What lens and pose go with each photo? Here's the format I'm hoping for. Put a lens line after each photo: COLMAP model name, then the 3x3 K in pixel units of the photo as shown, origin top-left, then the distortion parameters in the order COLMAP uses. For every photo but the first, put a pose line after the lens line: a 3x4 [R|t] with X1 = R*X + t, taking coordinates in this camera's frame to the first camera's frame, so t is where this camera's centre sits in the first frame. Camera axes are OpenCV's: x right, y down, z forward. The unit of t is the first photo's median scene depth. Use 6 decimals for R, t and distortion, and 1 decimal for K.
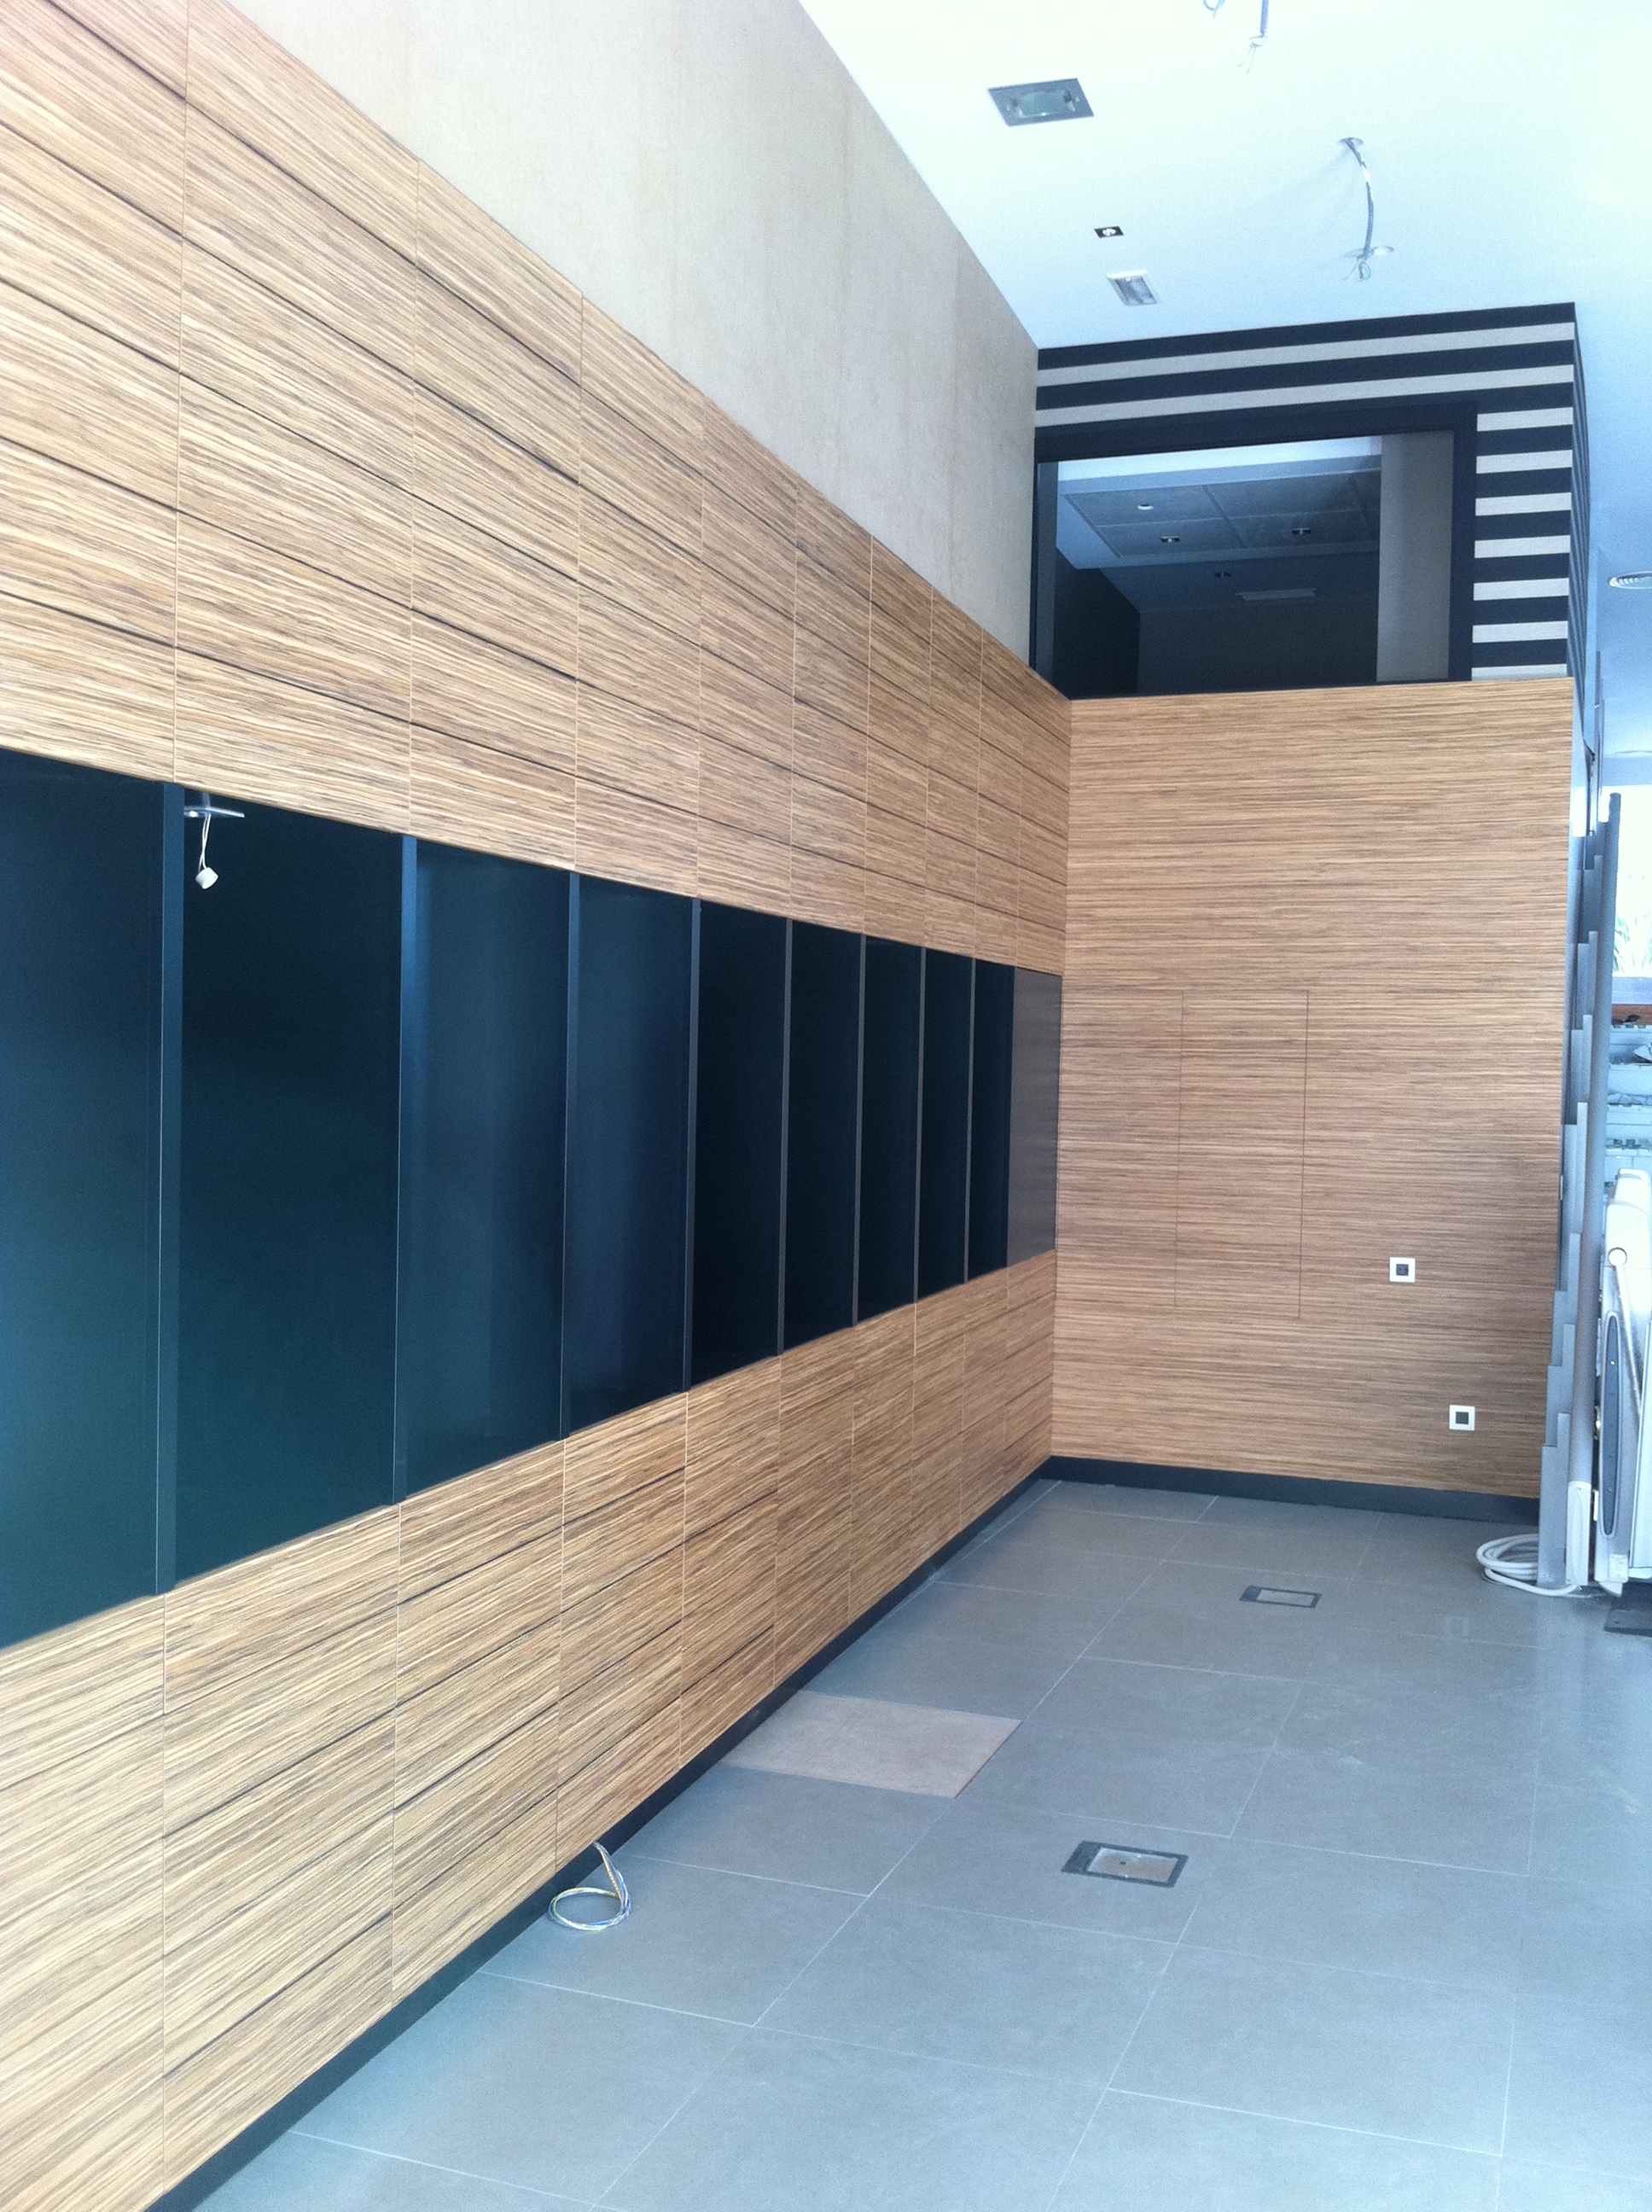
lens RADIAL K [[2098.9, 0, 805.1], [0, 2098.9, 1136.1], [0, 0, 1]] dist [0.018944, 0.000000]
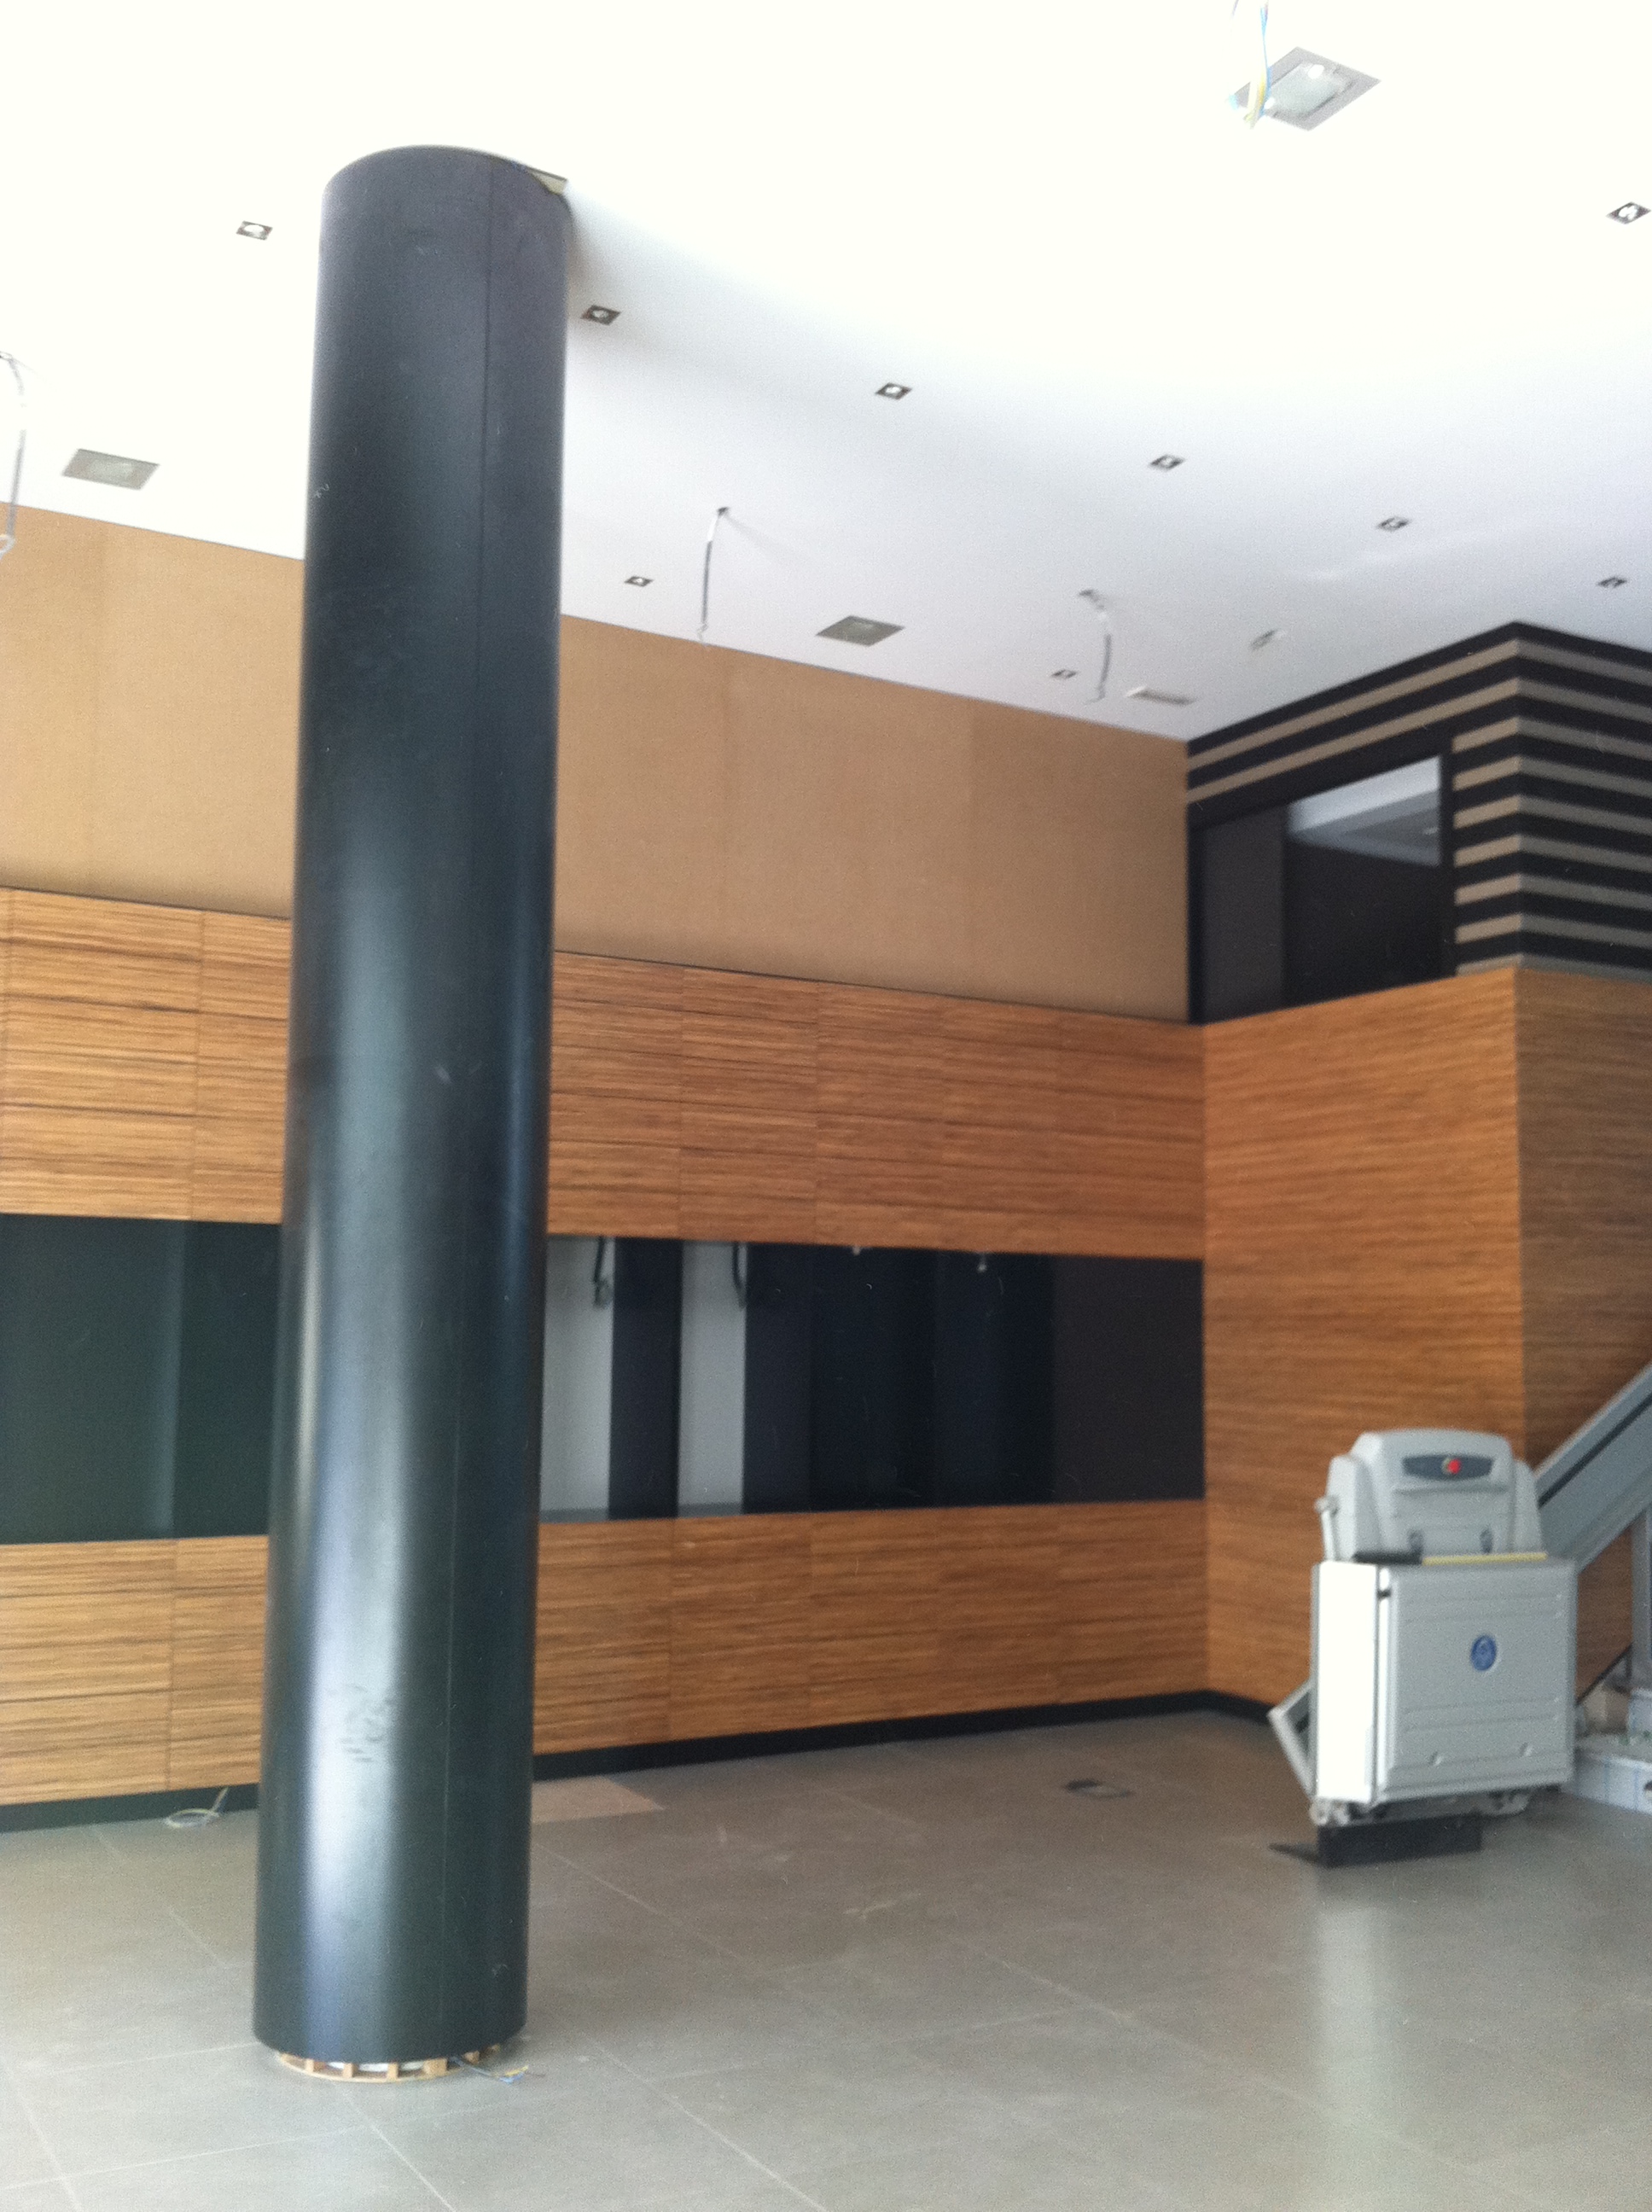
lens RADIAL K [[2098.9, 0, 839.8], [0, 2098.9, 1116.2], [0, 0, 1]] dist [0.018944, 0.000000]
pose [[0.767302, -0.071631, -0.637273, 0.761240], [-0.024102, 0.989819, -0.140277, 0.014033], [0.640833, 0.122994, 0.757763, -0.017464]]
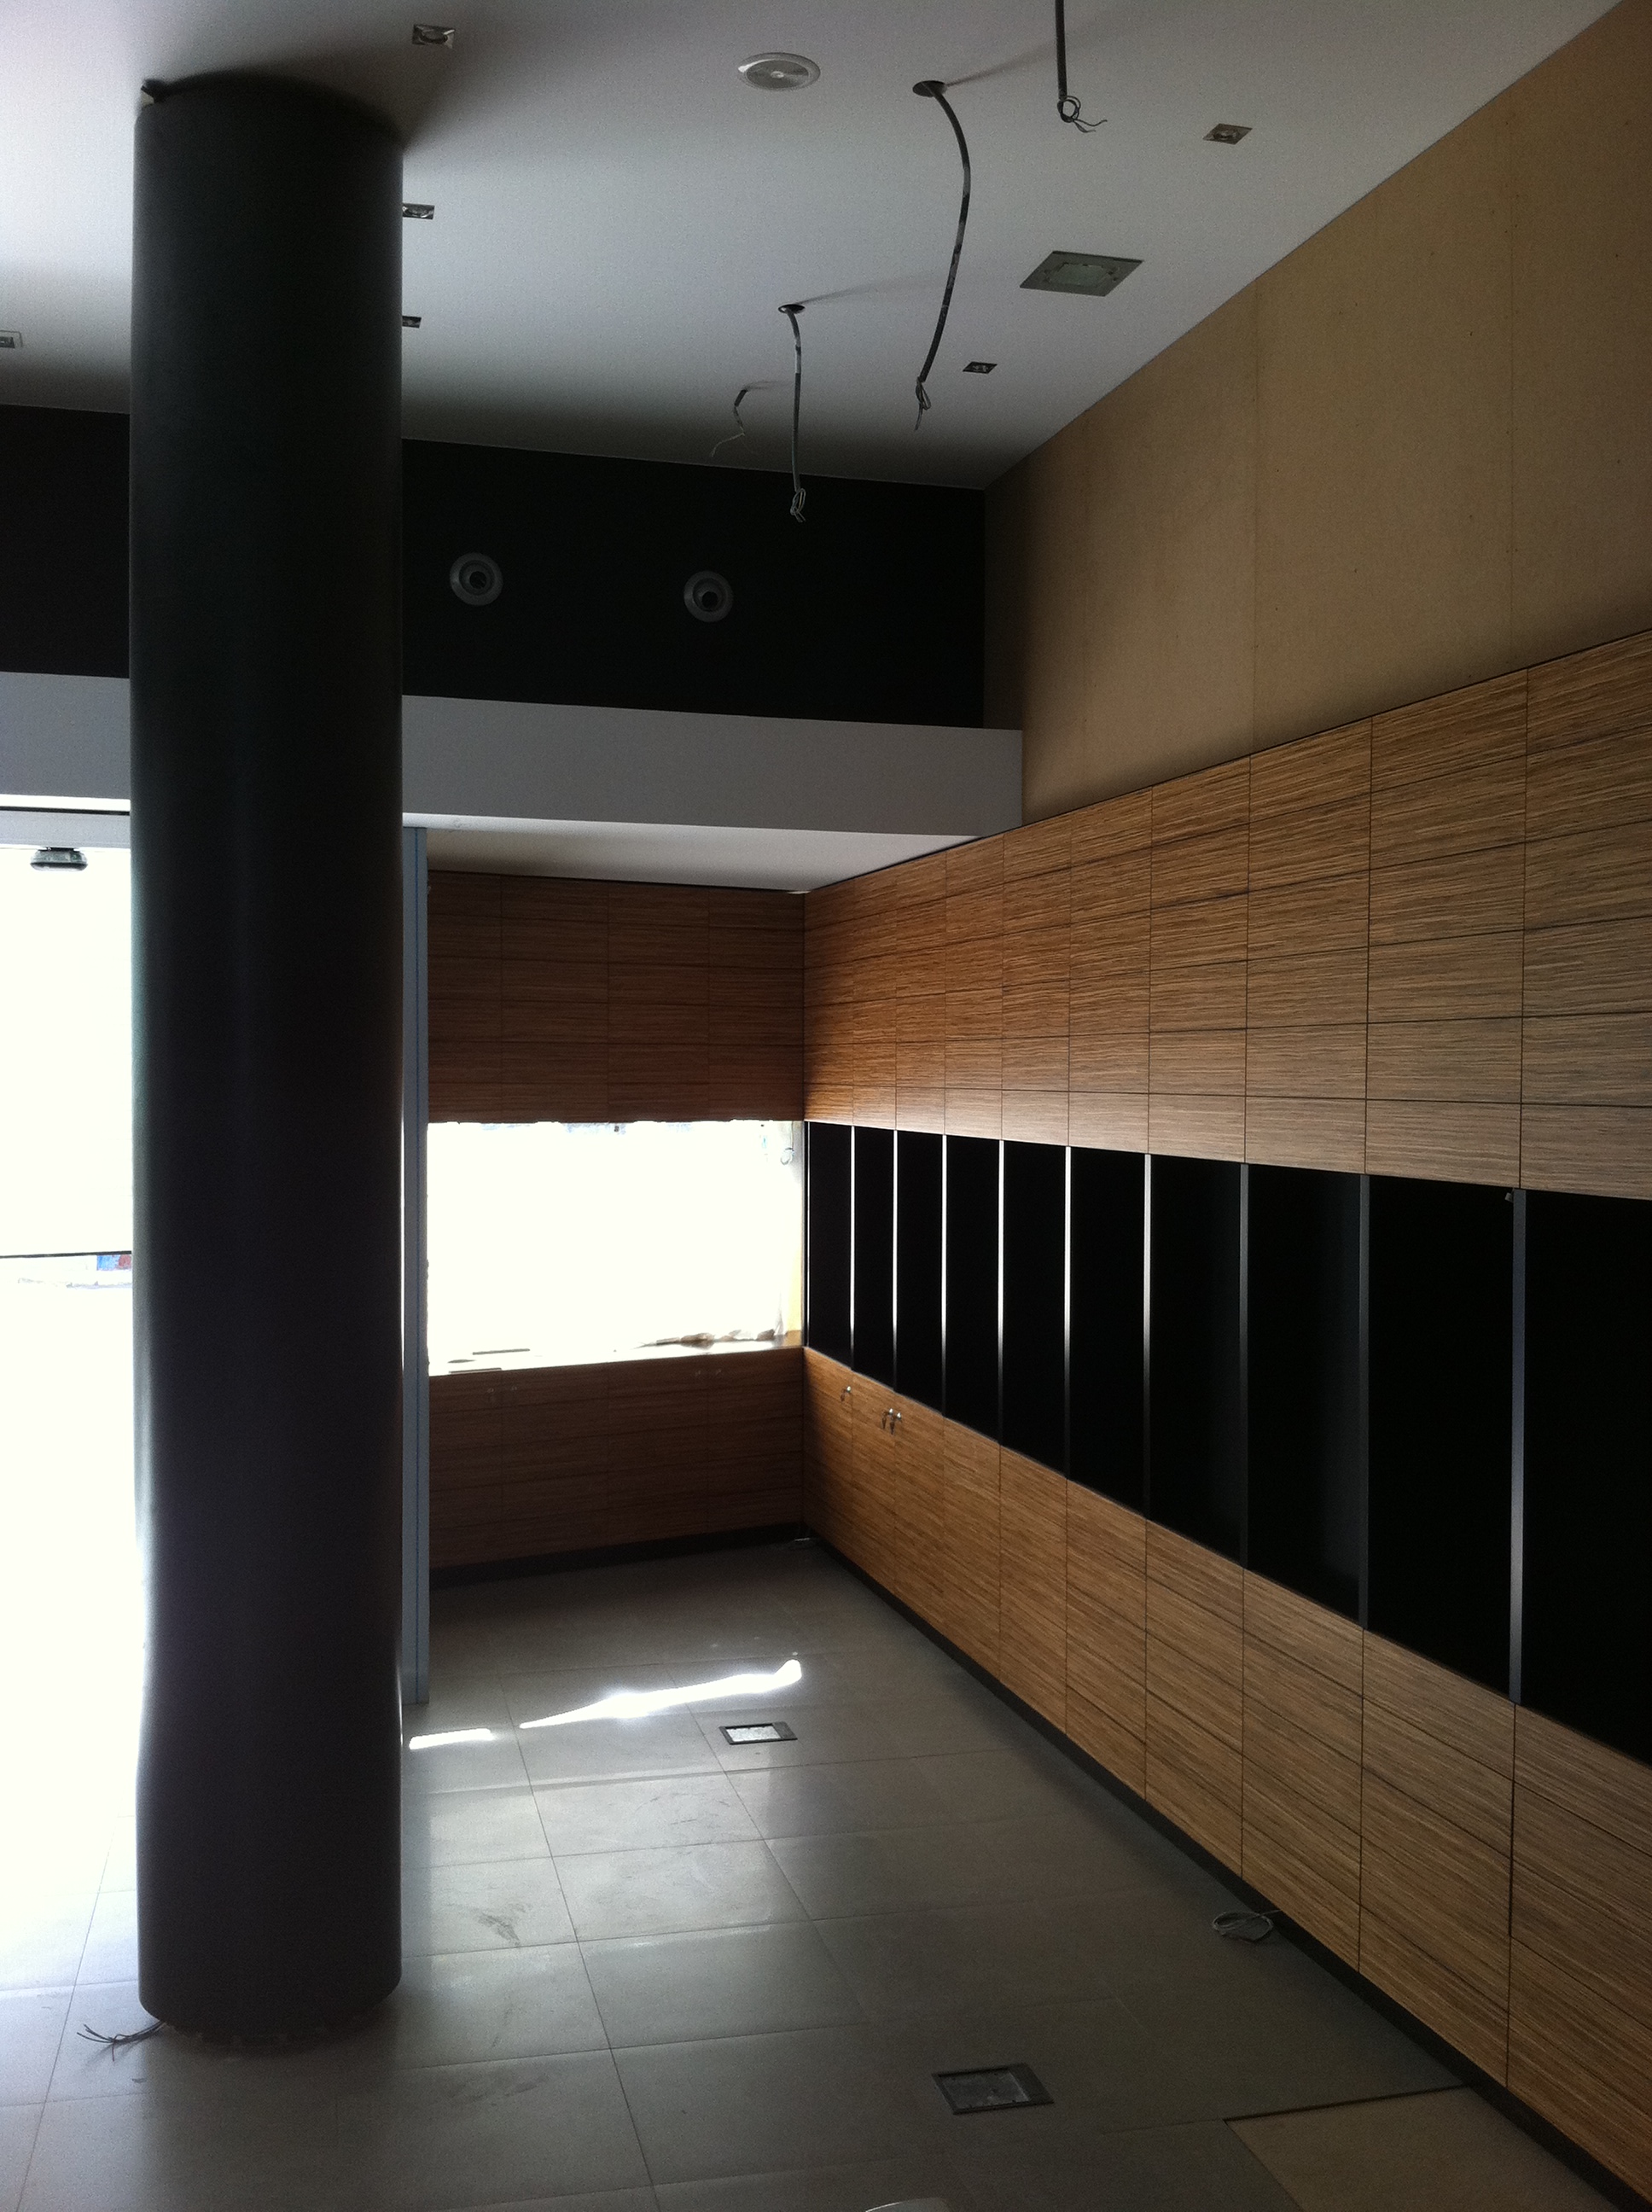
lens RADIAL K [[2098.9, 0, 804.5], [0, 2098.9, 1112.4], [0, 0, 1]] dist [0.018944, 0.000000]
pose [[-0.832774, -0.009910, -0.553525, 0.468665], [-0.037146, 0.998587, 0.038008, -0.103657], [0.552366, 0.052214, -0.831965, 1.026186]]
